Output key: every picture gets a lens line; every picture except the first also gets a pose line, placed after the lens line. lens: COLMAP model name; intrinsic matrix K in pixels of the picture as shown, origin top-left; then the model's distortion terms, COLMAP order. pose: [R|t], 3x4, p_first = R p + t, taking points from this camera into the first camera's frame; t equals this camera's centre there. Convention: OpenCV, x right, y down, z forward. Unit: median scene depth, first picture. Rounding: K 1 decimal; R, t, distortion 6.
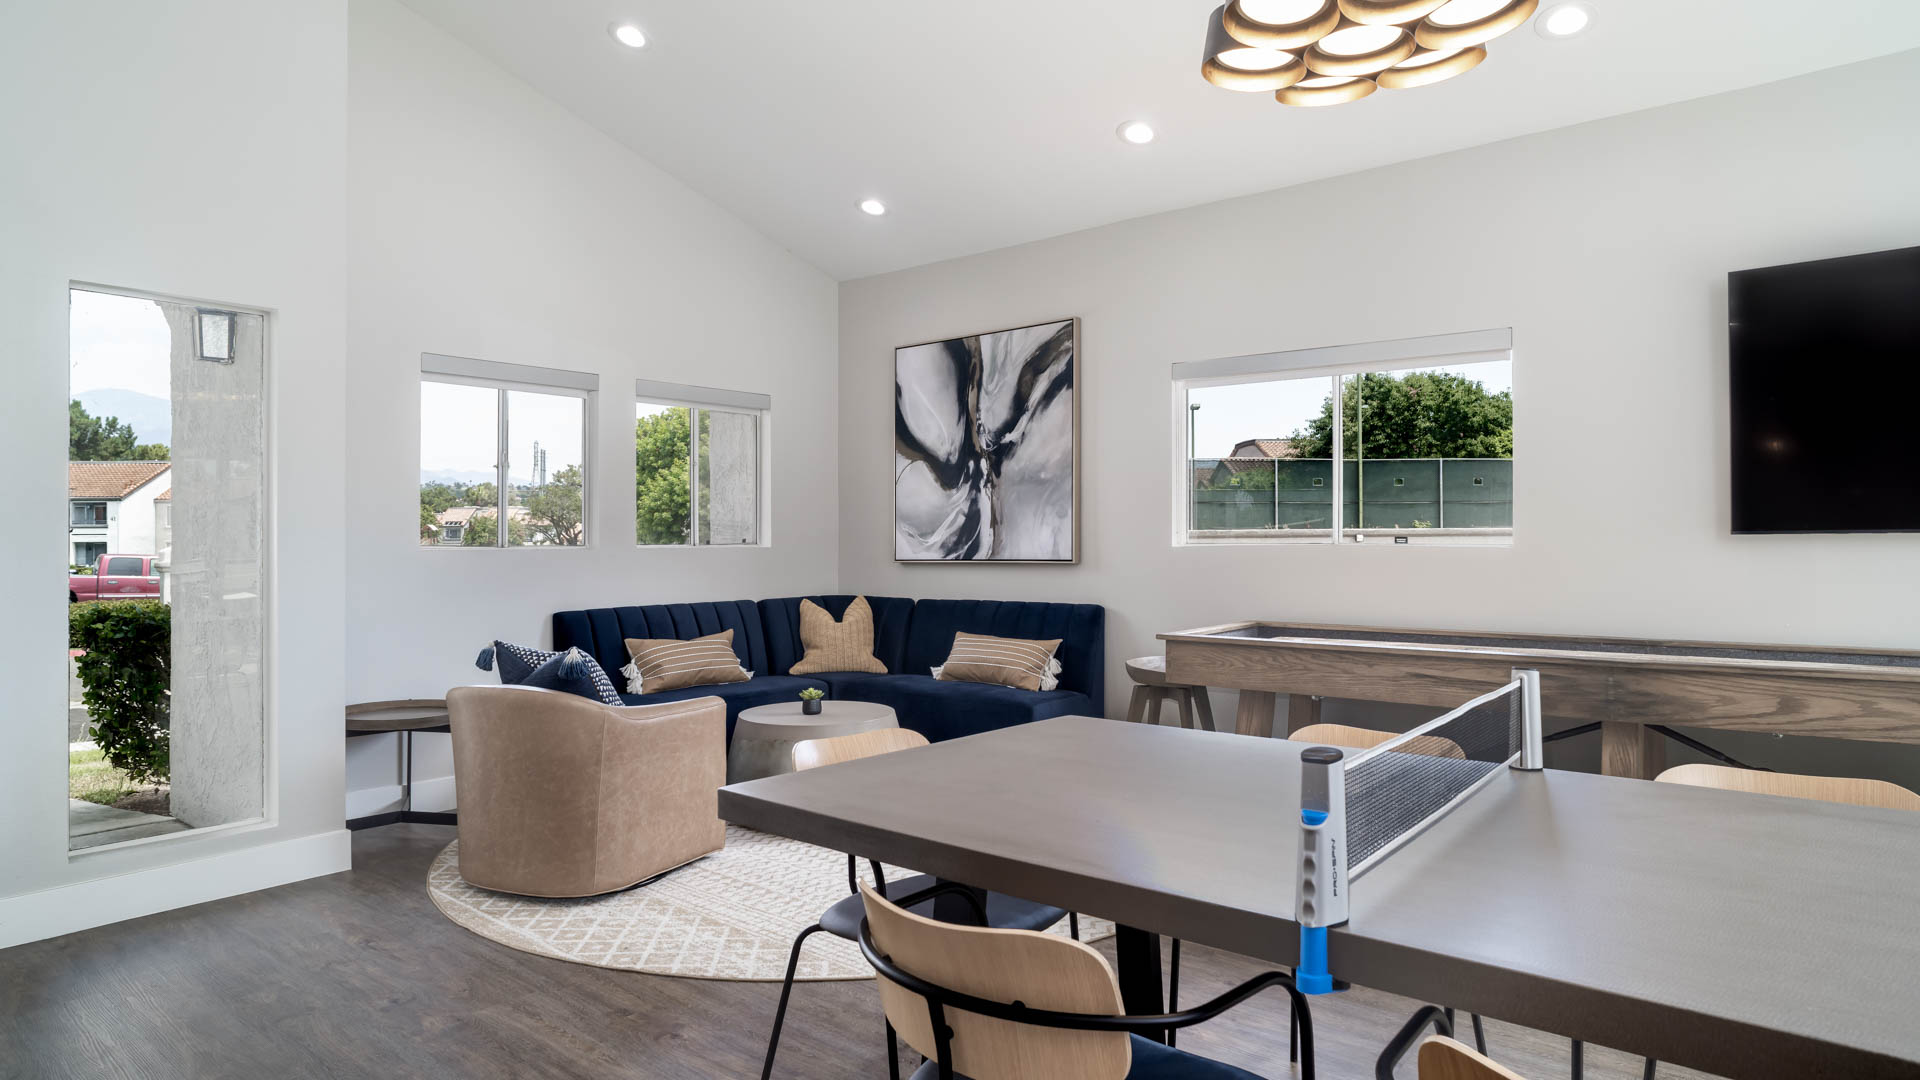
lens RADIAL K [[1076.4, 0, 956.0], [0, 1076.4, 575.3], [0, 0, 1]] dist [-0.037309, -0.000037]
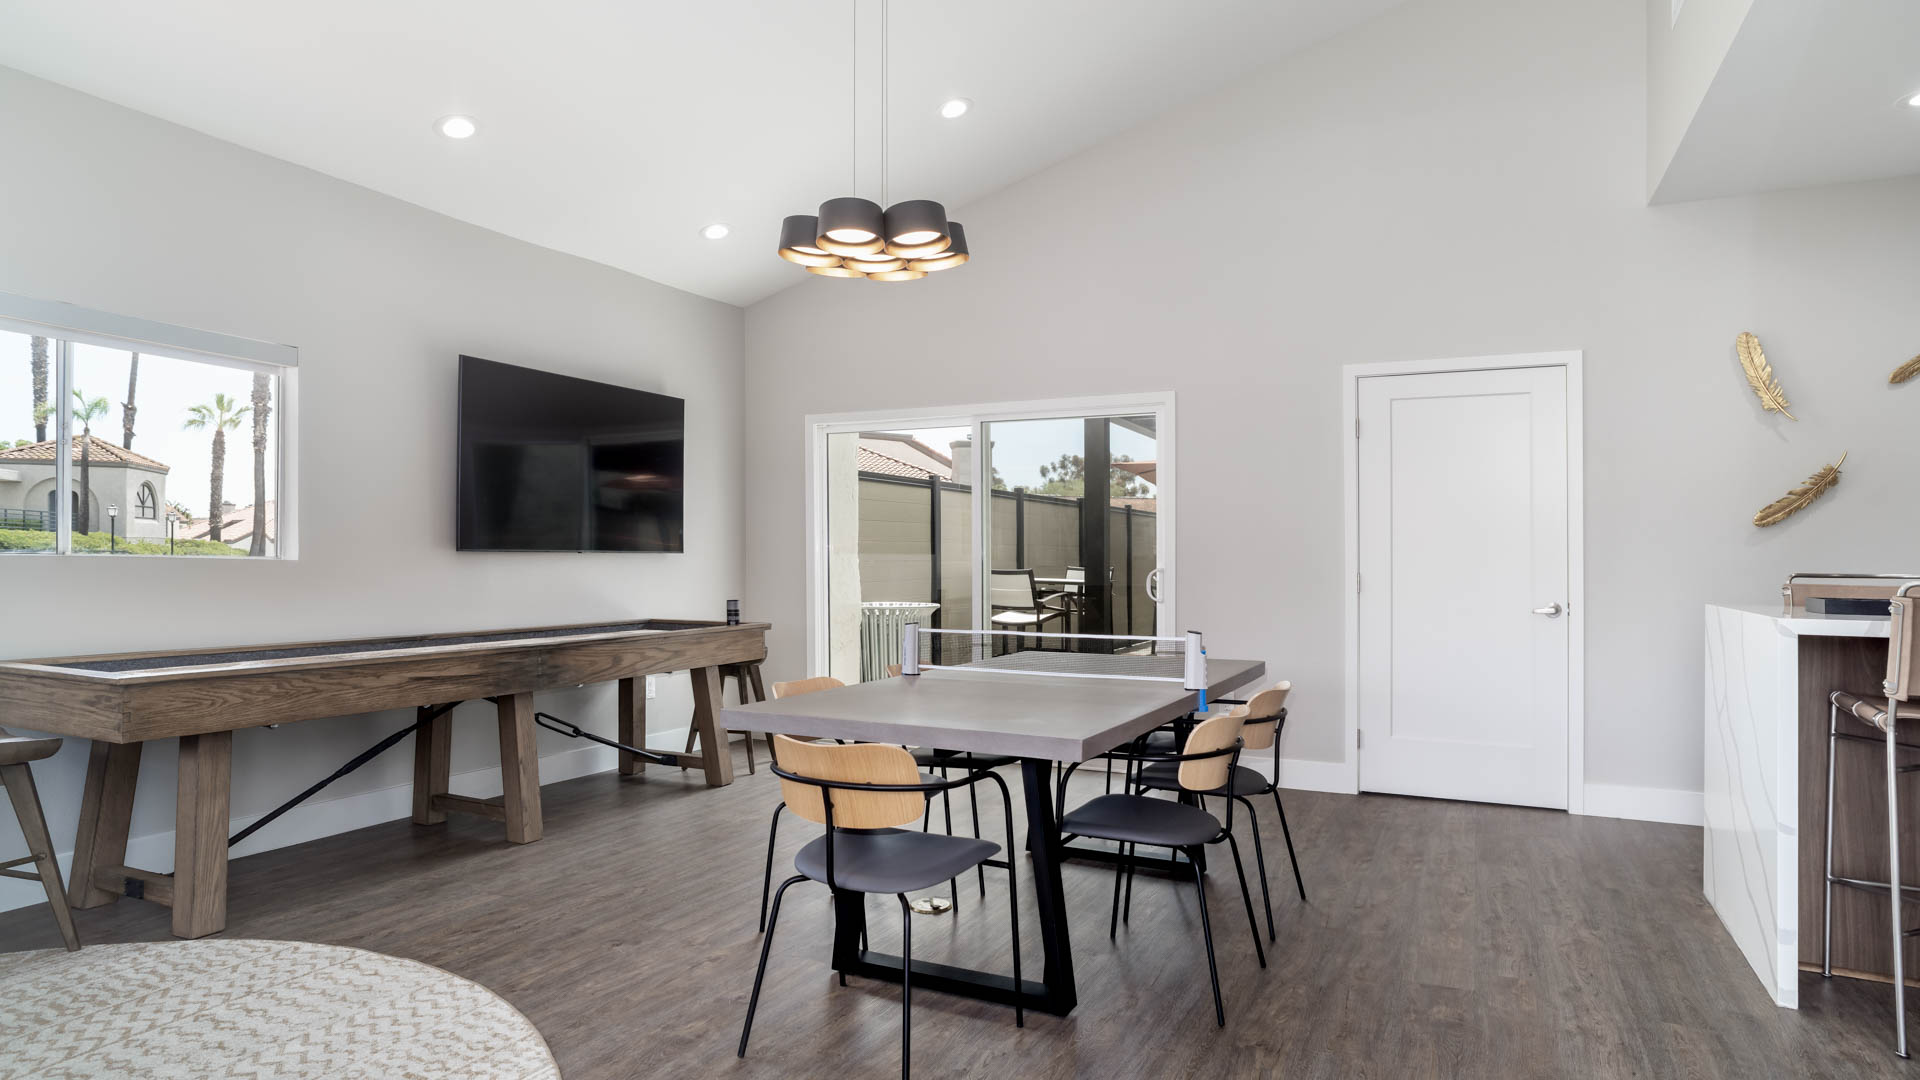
lens RADIAL K [[1076.4, 0, 956.0], [0, 1076.4, 575.3], [0, 0, 1]] dist [-0.037309, -0.000037]
pose [[-0.240310, -0.007675, 0.970666, -0.842464], [0.021641, 0.999678, 0.013262, -0.014806], [-0.970455, 0.024194, -0.240066, 0.832856]]
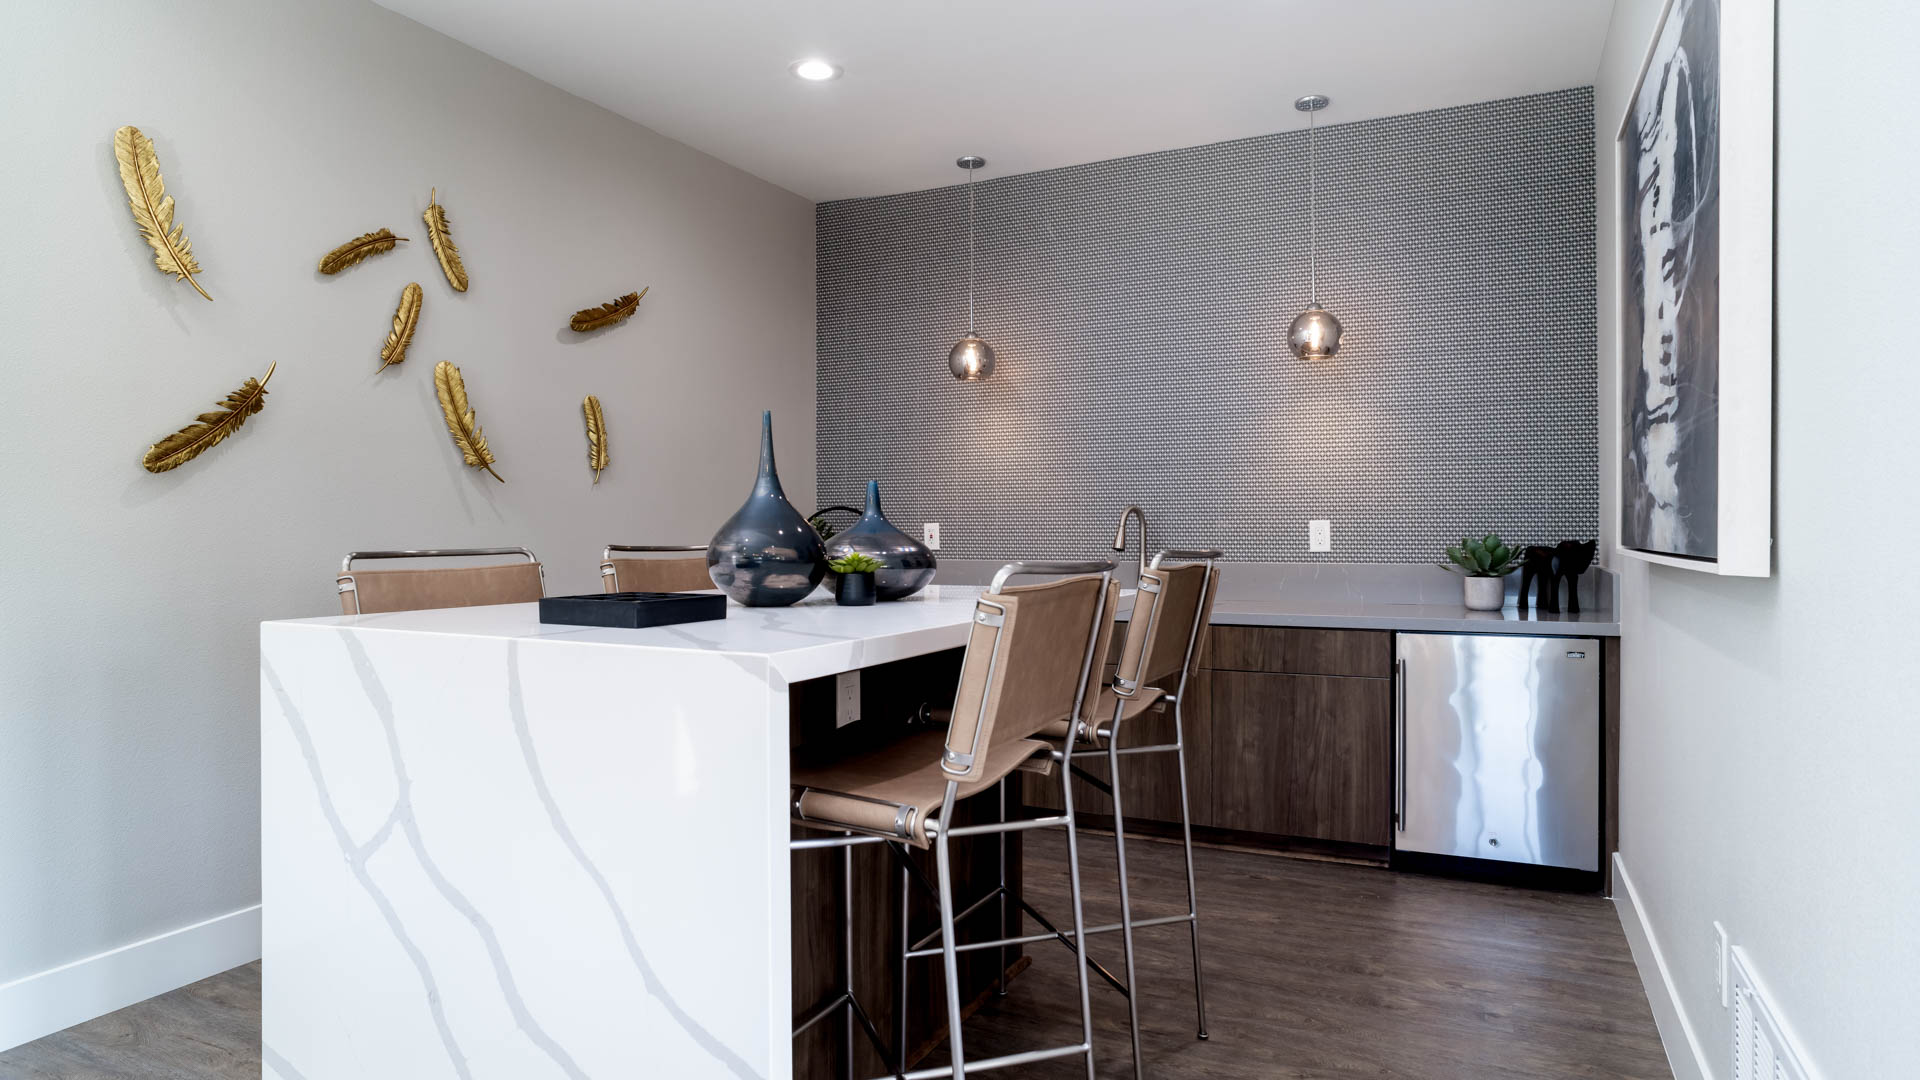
lens RADIAL K [[1071.1, 0, 960.0], [0, 1071.1, 540.0], [0, 0, 1]] dist [-0.036767, 0.000969]
pose [[-0.972859, 0.017542, -0.230731, -0.123178], [0.008636, 0.999180, 0.039553, -0.011677], [0.231236, 0.036486, -0.972213, 0.366724]]
